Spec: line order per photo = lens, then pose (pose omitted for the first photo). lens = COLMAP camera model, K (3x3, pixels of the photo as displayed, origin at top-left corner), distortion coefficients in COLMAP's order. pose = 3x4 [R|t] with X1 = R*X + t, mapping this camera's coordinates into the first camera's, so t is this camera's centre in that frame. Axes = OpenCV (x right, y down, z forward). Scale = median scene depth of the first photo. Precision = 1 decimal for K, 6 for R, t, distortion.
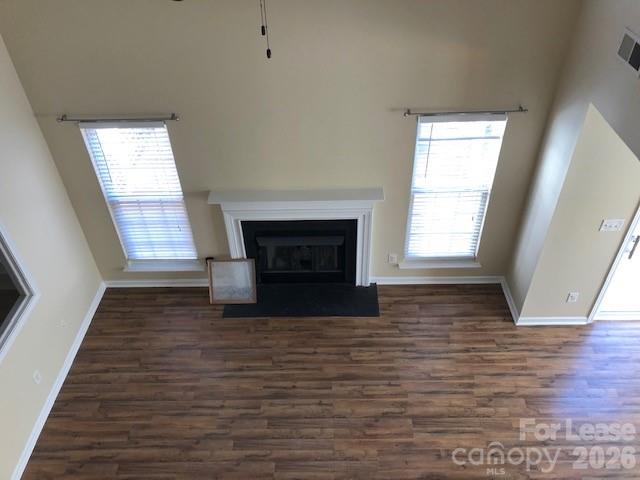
lens RADIAL K [[524.6, 0, 320.8], [0, 524.6, 234.8], [0, 0, 1]] dist [0.016461, 0.006844]
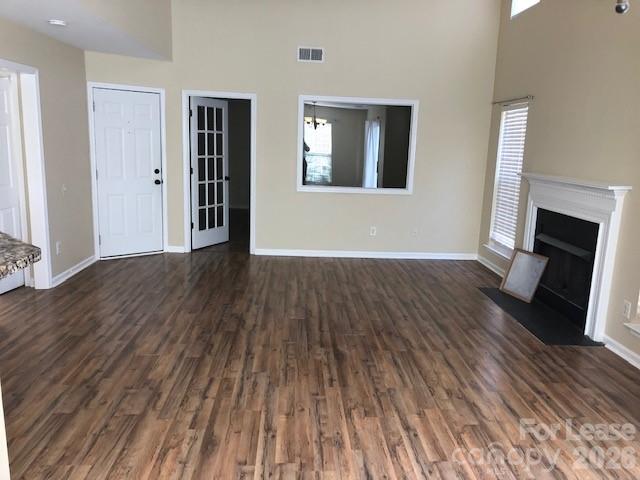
lens RADIAL K [[524.6, 0, 322.4], [0, 524.6, 234.2], [0, 0, 1]] dist [0.016461, 0.006844]
pose [[0.061950, 0.205915, -0.976607, 0.863898], [-0.671284, 0.732704, 0.111907, 0.182674], [0.738607, 0.648648, 0.183618, 0.546203]]
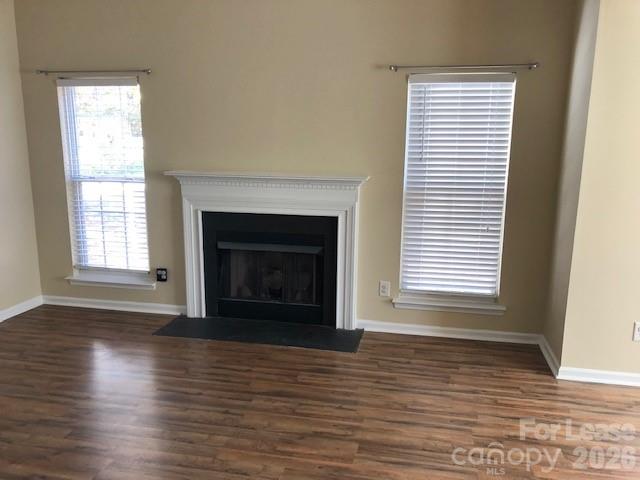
lens RADIAL K [[524.6, 0, 325.7], [0, 524.6, 239.5], [0, 0, 1]] dist [0.016461, 0.006844]
pose [[0.981190, 0.072818, -0.178782, 0.201226], [-0.150168, 0.869877, -0.469854, 0.387217], [0.121304, 0.487864, 0.864450, 0.324145]]
